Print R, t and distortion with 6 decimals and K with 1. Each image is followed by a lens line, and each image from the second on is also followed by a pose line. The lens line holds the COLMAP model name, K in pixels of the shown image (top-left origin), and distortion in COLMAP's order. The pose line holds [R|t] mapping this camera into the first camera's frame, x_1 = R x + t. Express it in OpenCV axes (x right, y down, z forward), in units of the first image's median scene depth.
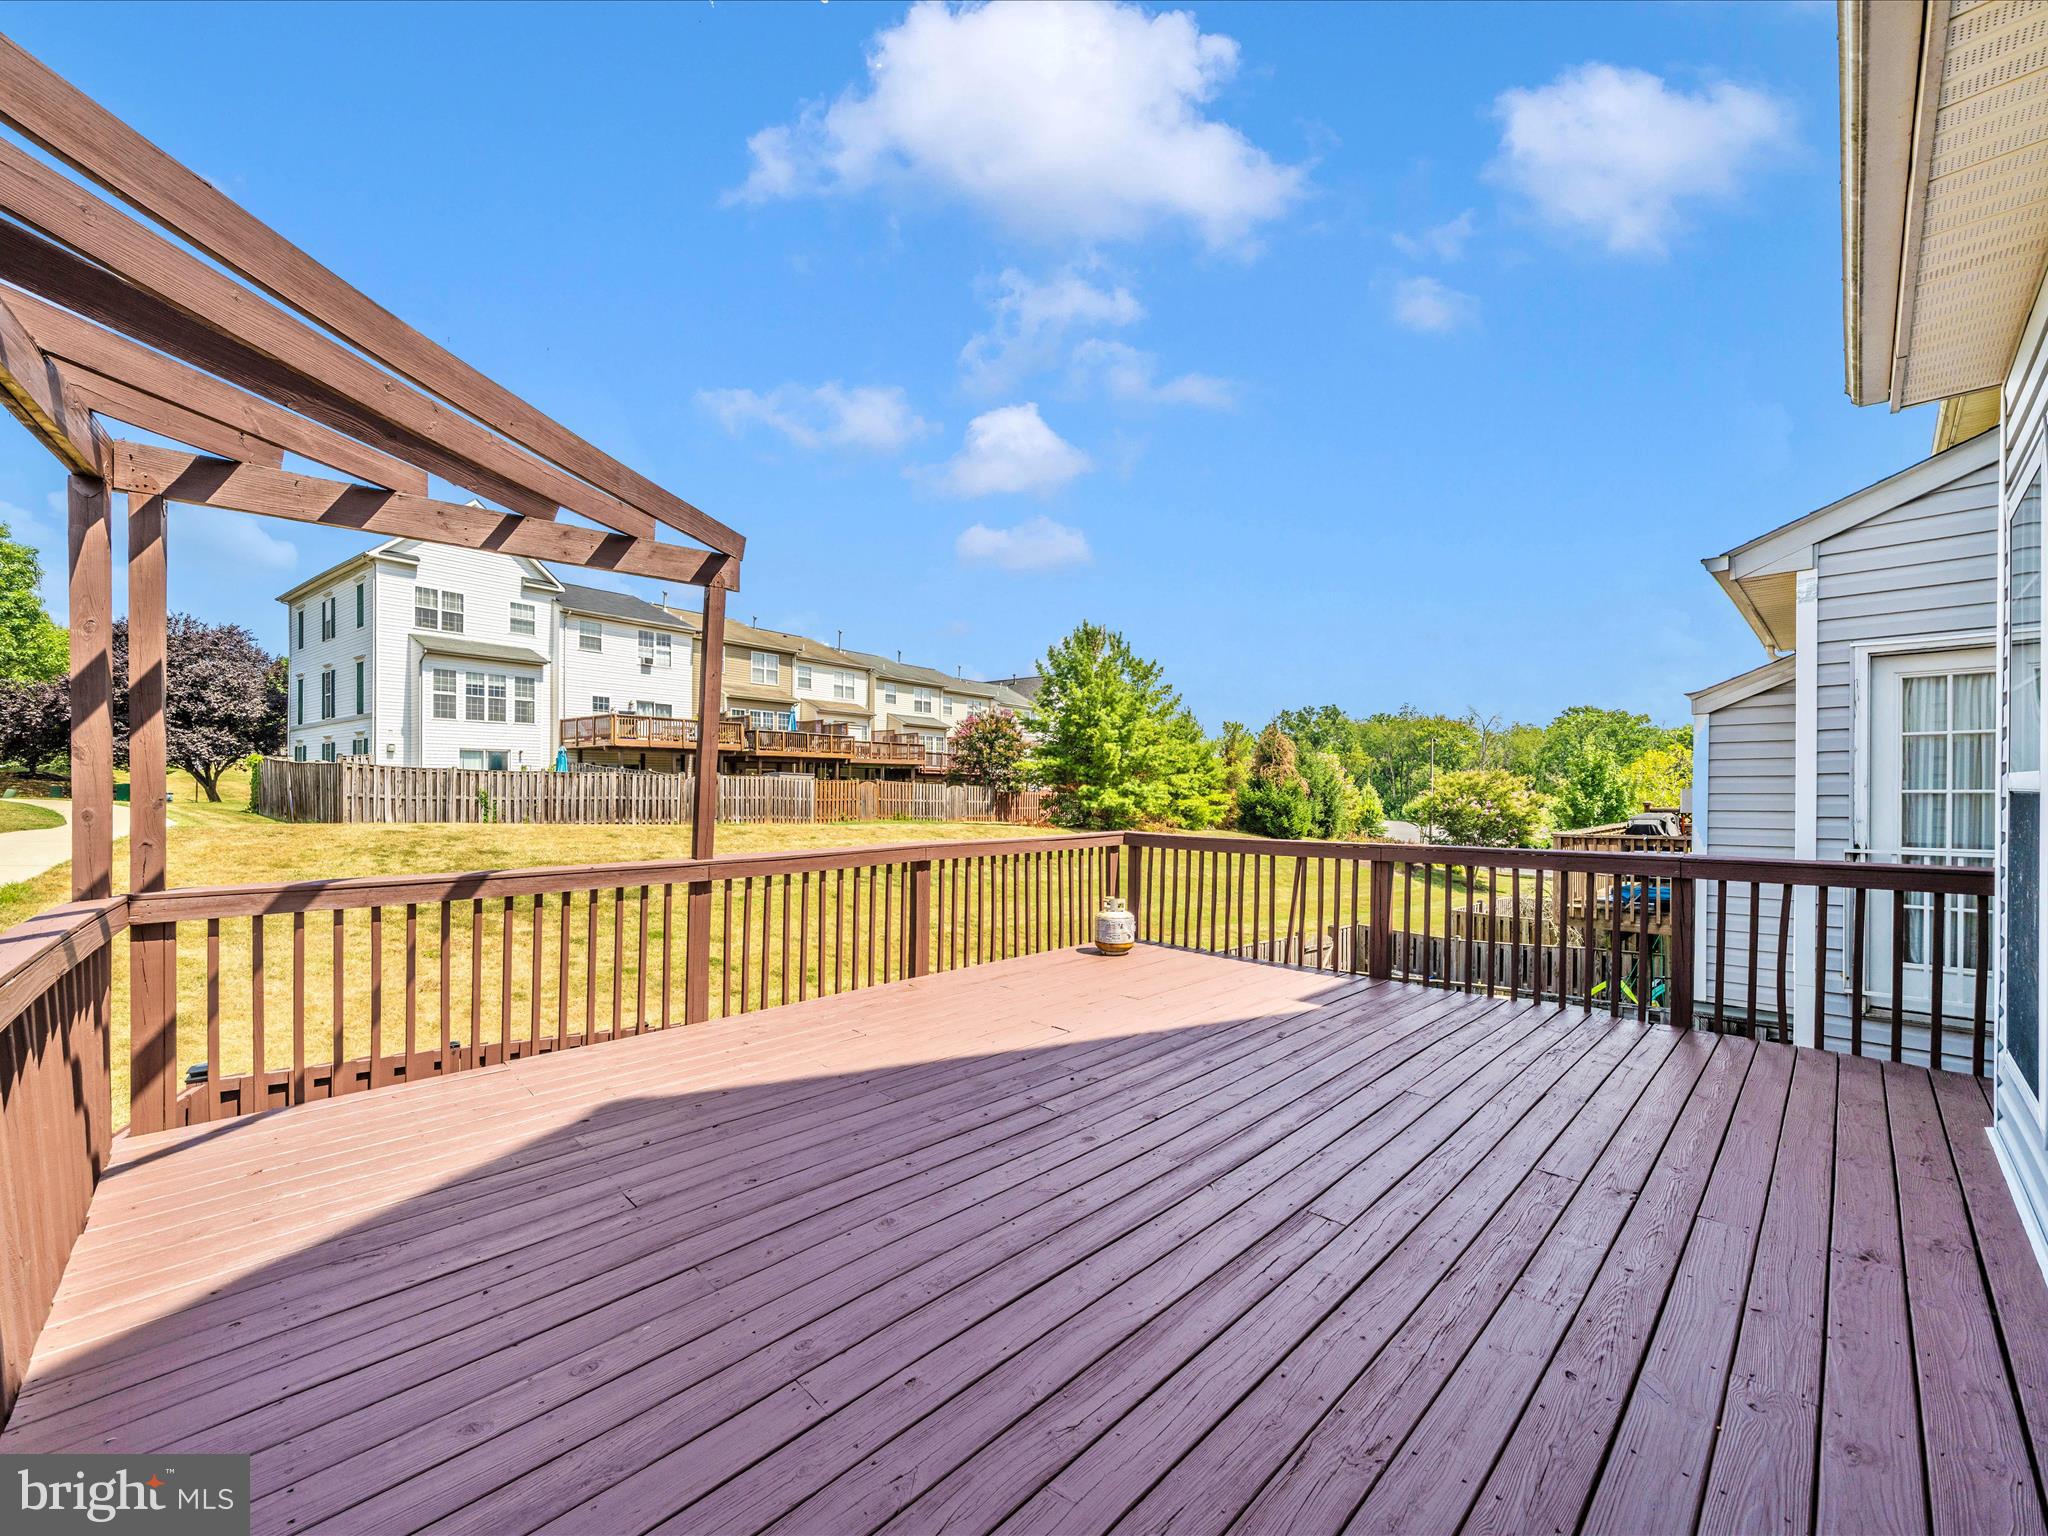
lens RADIAL K [[807.6, 0, 1016.6], [0, 807.6, 807.4], [0, 0, 1]] dist [-0.002599, -0.000164]
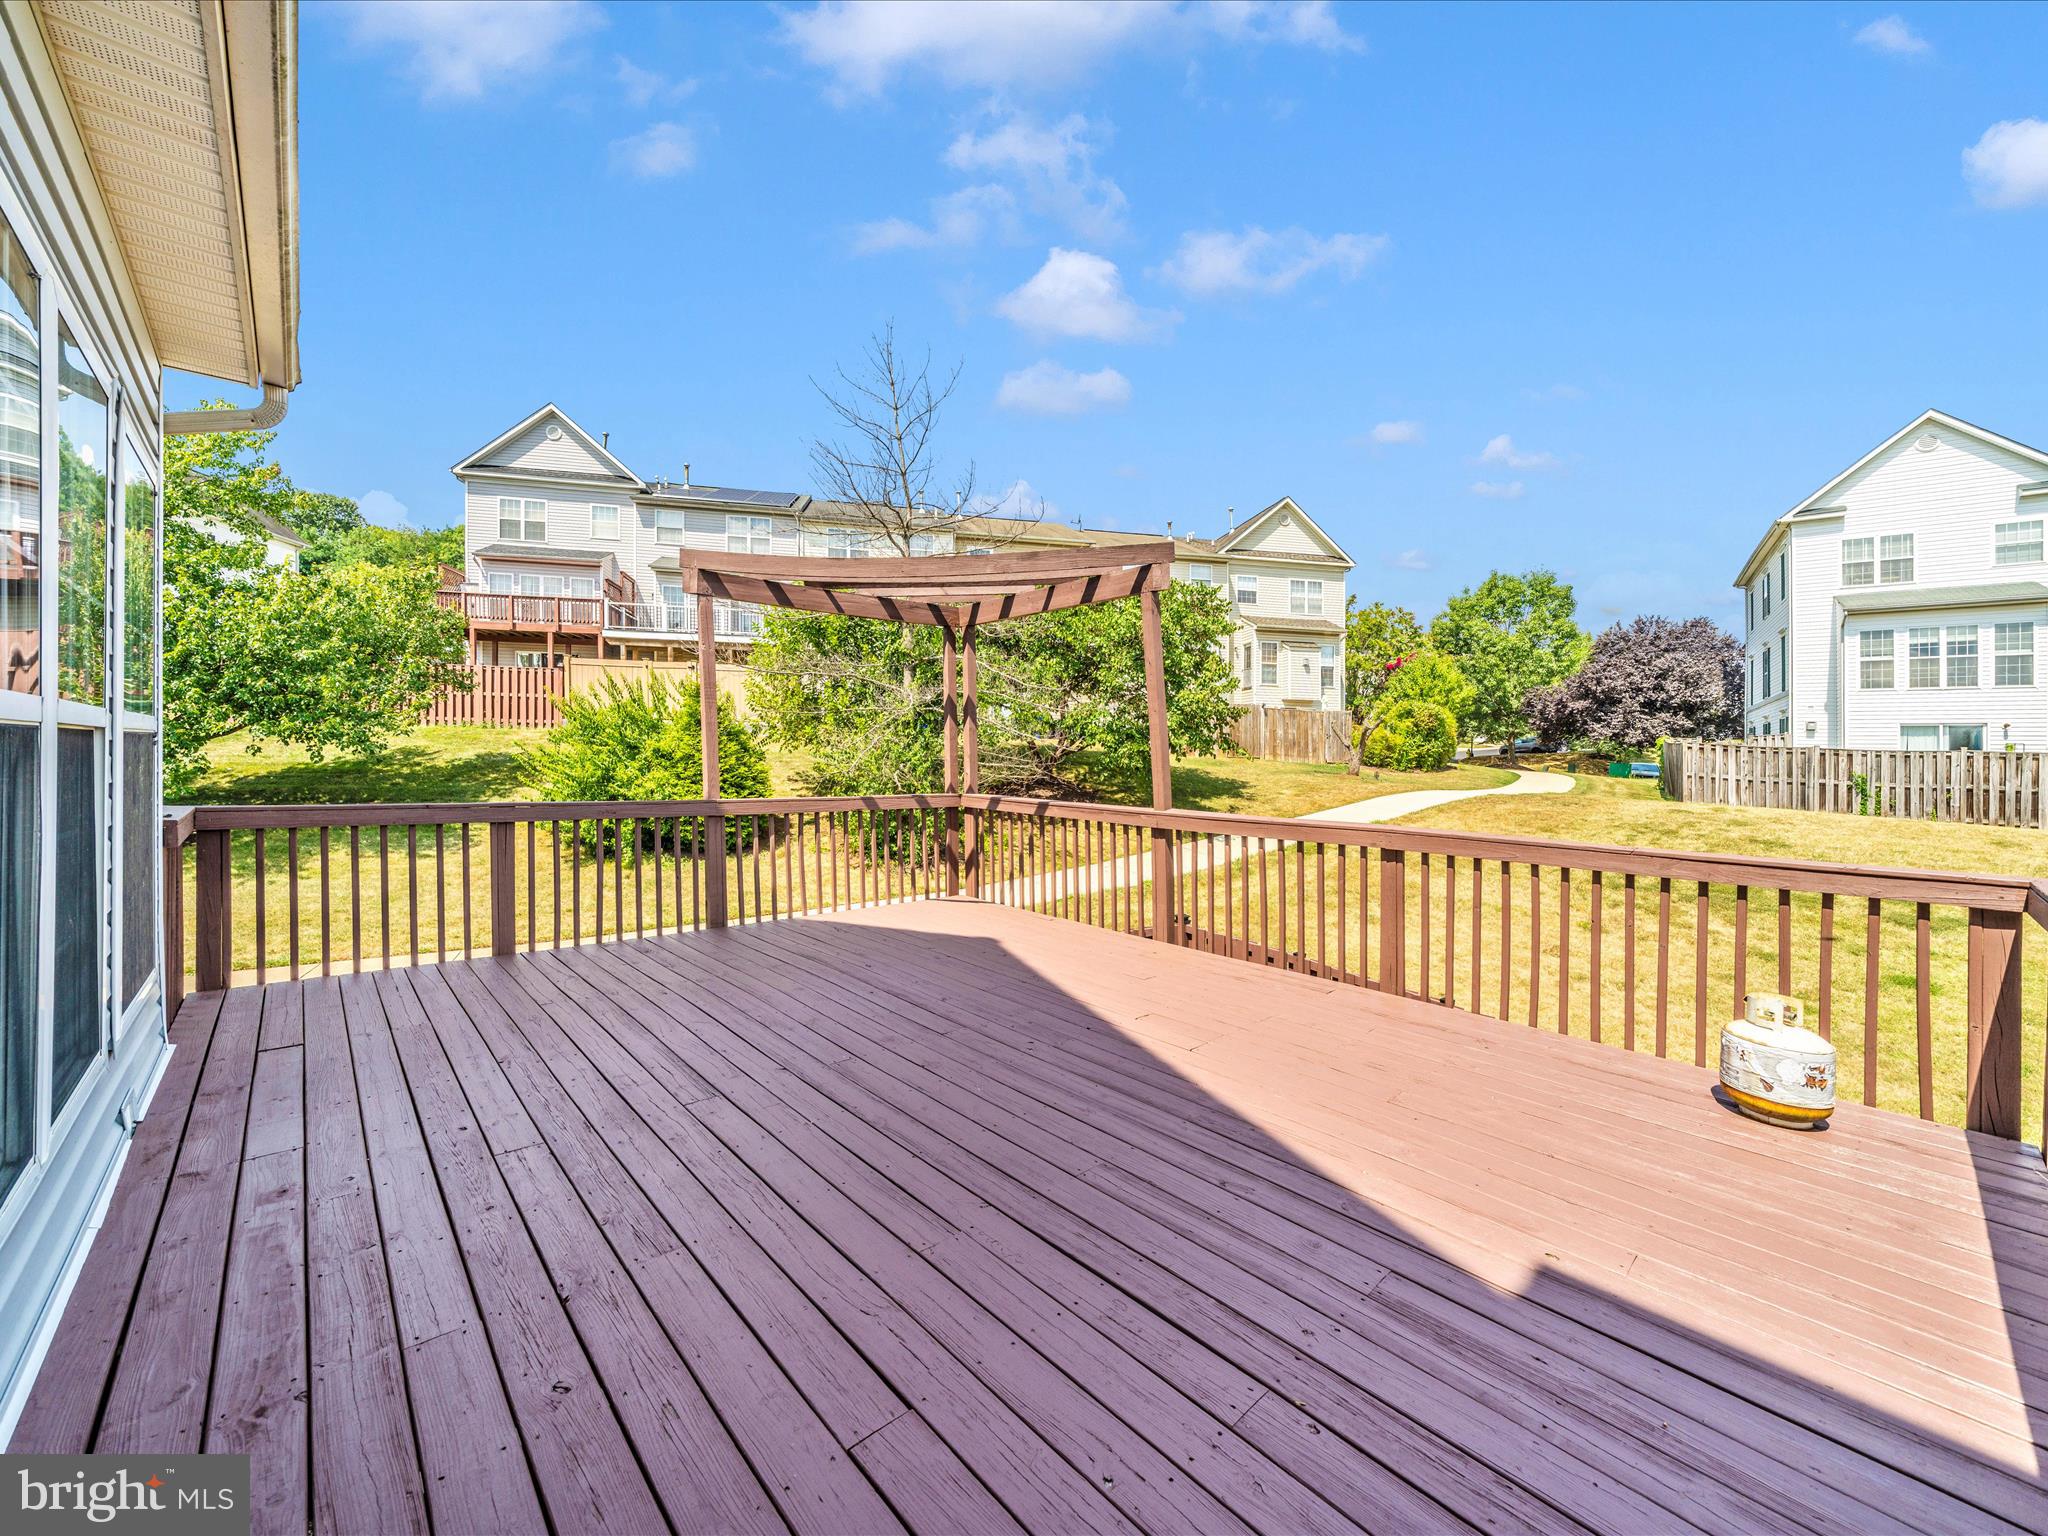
lens RADIAL K [[789.7, 0, 1019.1], [0, 789.7, 788.9], [0, 0, 1]] dist [-0.002837, -0.000064]
pose [[-0.025417, 0.045375, -0.998647, 0.143029], [-0.047041, 0.997808, 0.046534, -0.002532], [0.998570, 0.048160, -0.023227, 0.138980]]
